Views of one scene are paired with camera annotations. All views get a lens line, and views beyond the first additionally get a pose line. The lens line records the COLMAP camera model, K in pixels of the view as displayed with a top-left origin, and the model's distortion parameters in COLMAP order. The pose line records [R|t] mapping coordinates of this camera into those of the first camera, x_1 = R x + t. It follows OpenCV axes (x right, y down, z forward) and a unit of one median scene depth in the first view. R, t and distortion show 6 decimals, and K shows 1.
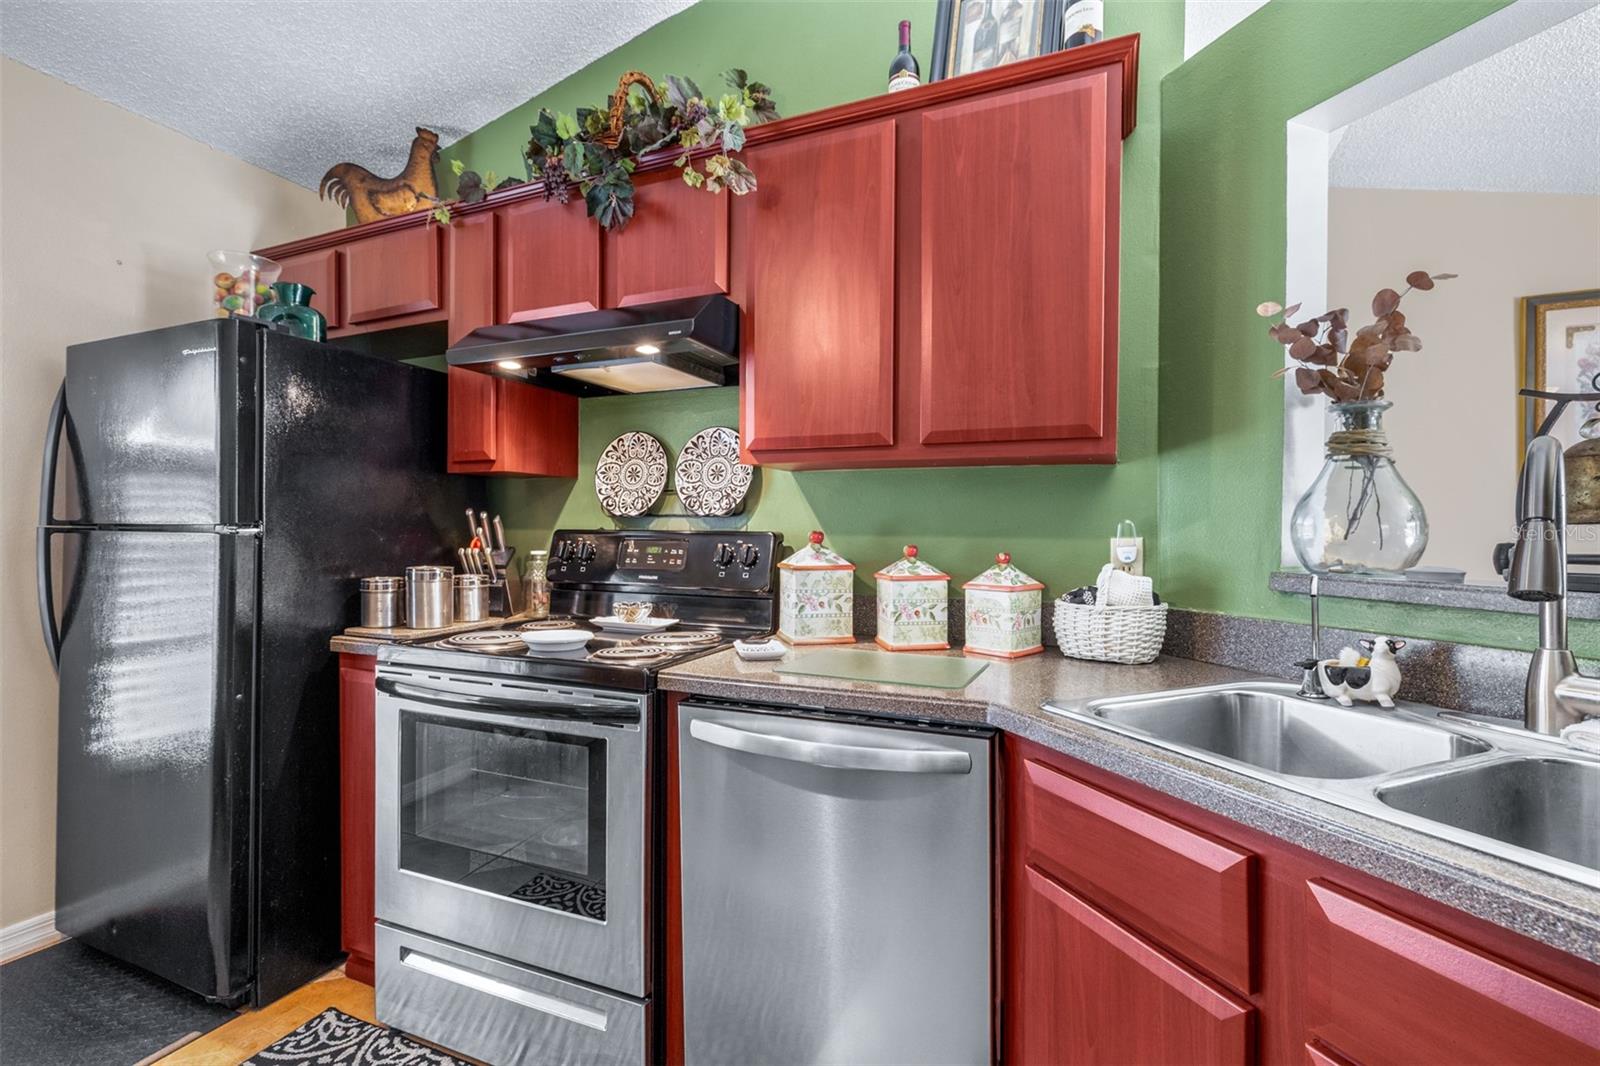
lens RADIAL K [[714.4, 0, 806.7], [0, 714.4, 535.9], [0, 0, 1]] dist [-0.005469, -0.000051]
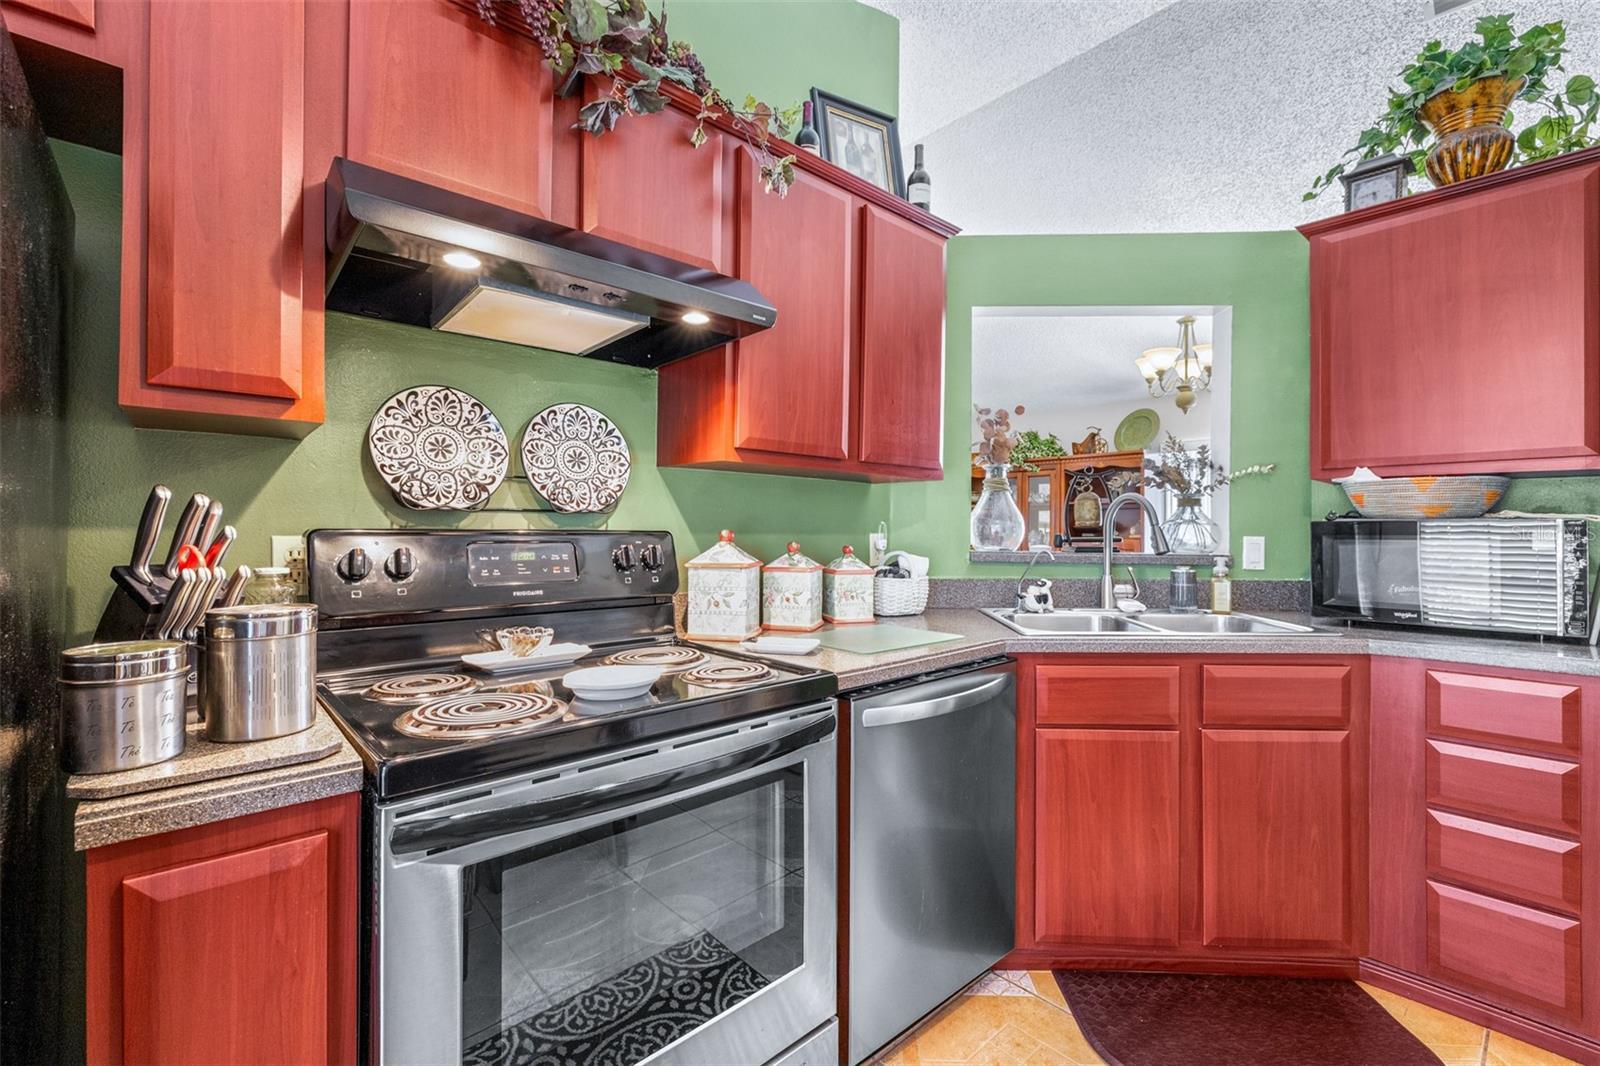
lens RADIAL K [[685.6, 0, 804.5], [0, 685.6, 526.5], [0, 0, 1]] dist [0.004302, -0.001408]
pose [[0.415297, -0.000785, 0.909685, -0.914413], [0.005569, 0.999983, -0.001680, -0.010439], [-0.909669, 0.005764, 0.415295, 0.539338]]
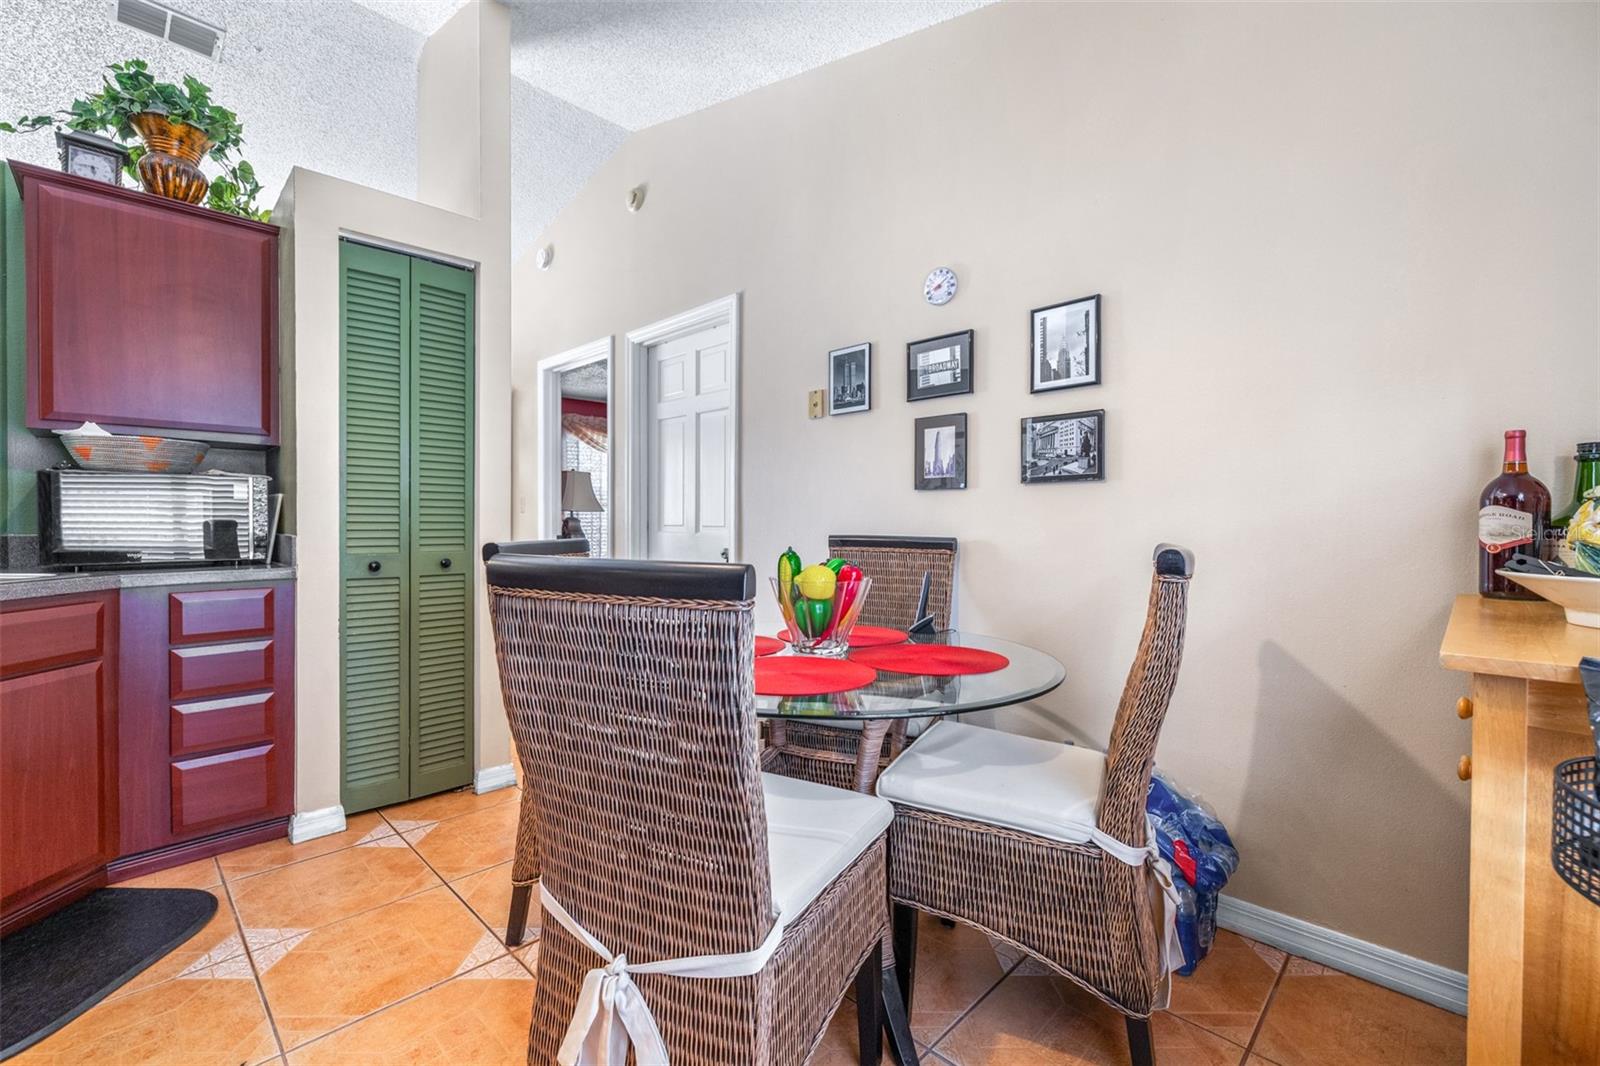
lens RADIAL K [[685.6, 0, 799.3], [0, 685.6, 524.3], [0, 0, 1]] dist [0.004302, -0.001408]
pose [[-0.931874, -0.012082, 0.362580, -1.101380], [-0.005596, 0.999805, 0.018933, 0.043065], [-0.362738, 0.015614, -0.931760, 0.838934]]
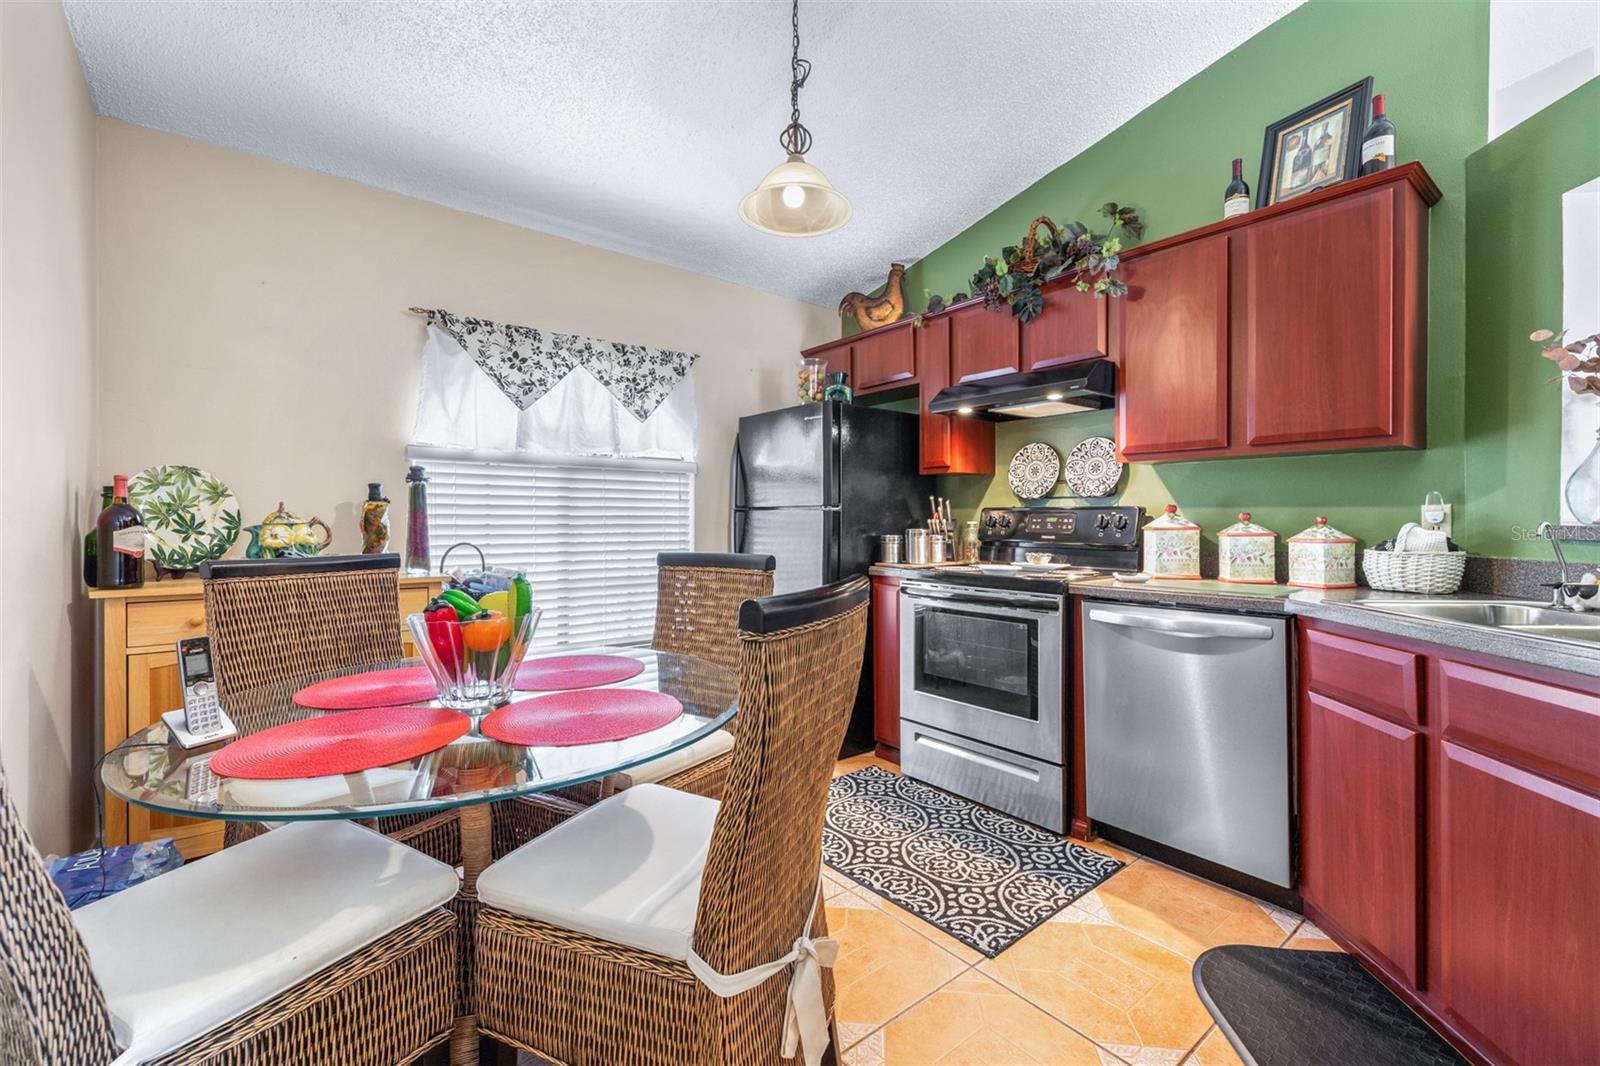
lens RADIAL K [[685.6, 0, 796.2], [0, 685.6, 521.8], [0, 0, 1]] dist [0.004302, -0.001408]
pose [[0.880578, -0.005077, -0.473874, 0.003210], [0.002750, 0.999981, -0.005603, 0.038194], [0.473893, 0.003630, 0.880575, -0.694875]]
